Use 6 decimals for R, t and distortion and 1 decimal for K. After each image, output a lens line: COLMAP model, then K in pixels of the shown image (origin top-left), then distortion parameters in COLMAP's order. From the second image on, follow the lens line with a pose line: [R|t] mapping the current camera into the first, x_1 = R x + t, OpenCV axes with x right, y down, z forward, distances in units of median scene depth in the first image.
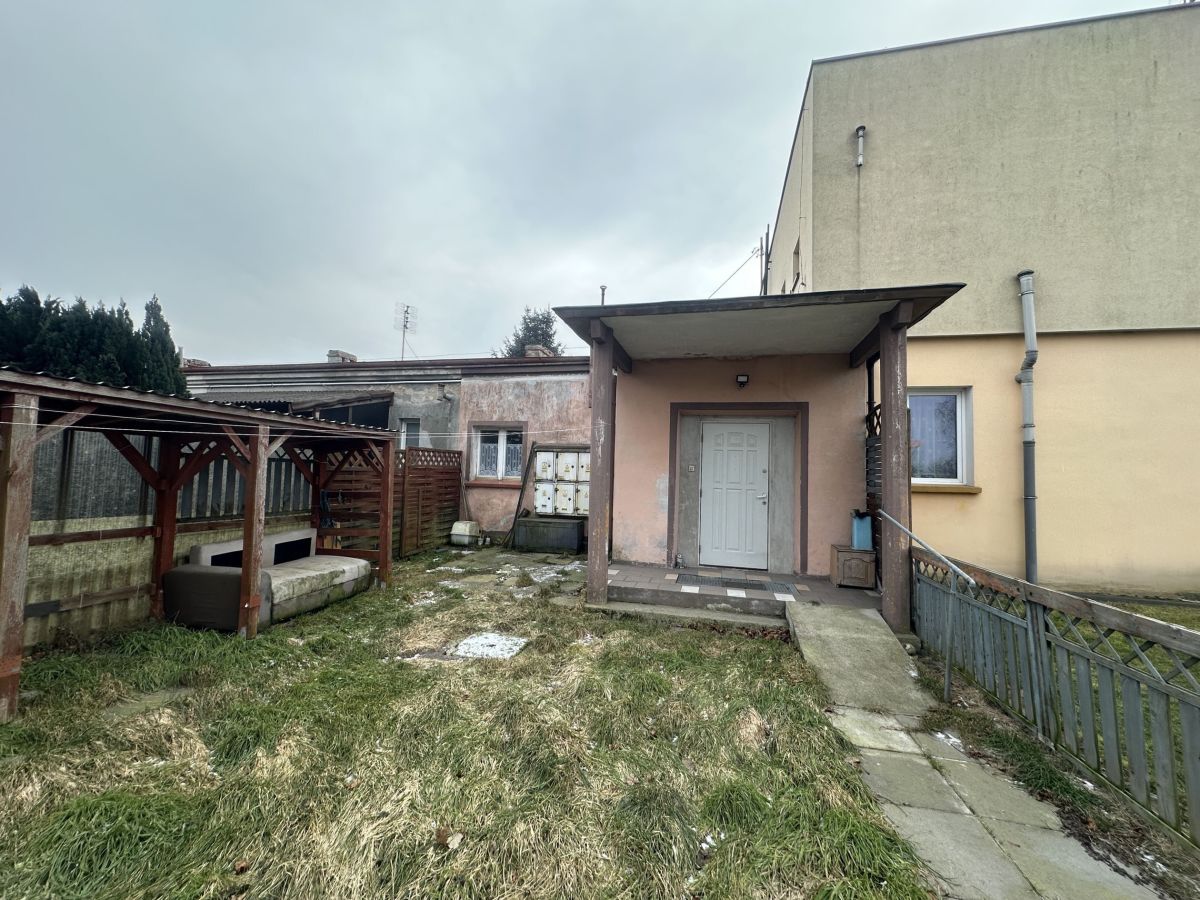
lens RADIAL K [[474.5, 0, 600.7], [0, 474.5, 449.8], [0, 0, 1]] dist [-0.001625, 0.000062]
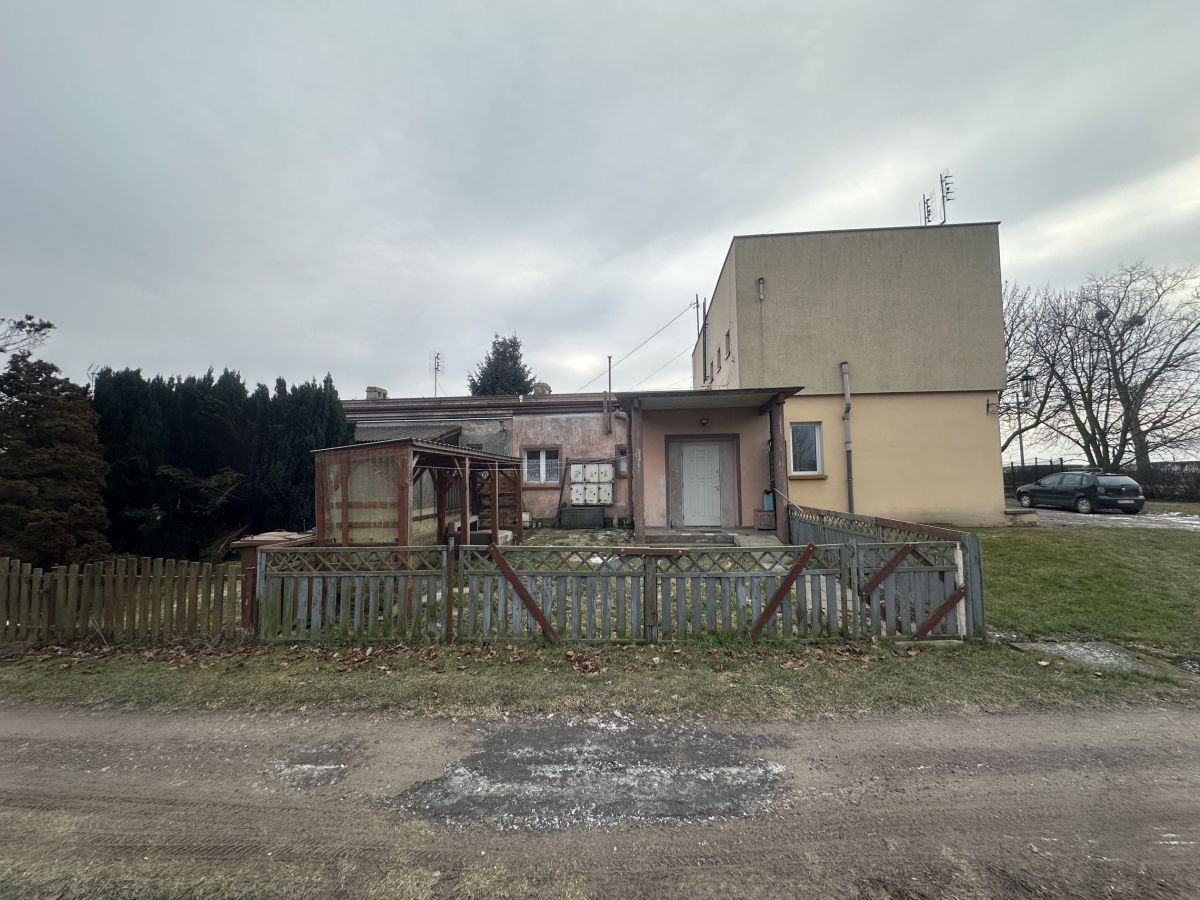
lens RADIAL K [[474.5, 0, 601.7], [0, 474.5, 449.1], [0, 0, 1]] dist [-0.001625, 0.000062]
pose [[0.988846, -0.035703, 0.144596, -0.332054], [0.036225, 0.999343, -0.000980, -0.051873], [-0.144466, 0.006207, 0.989490, -0.688562]]
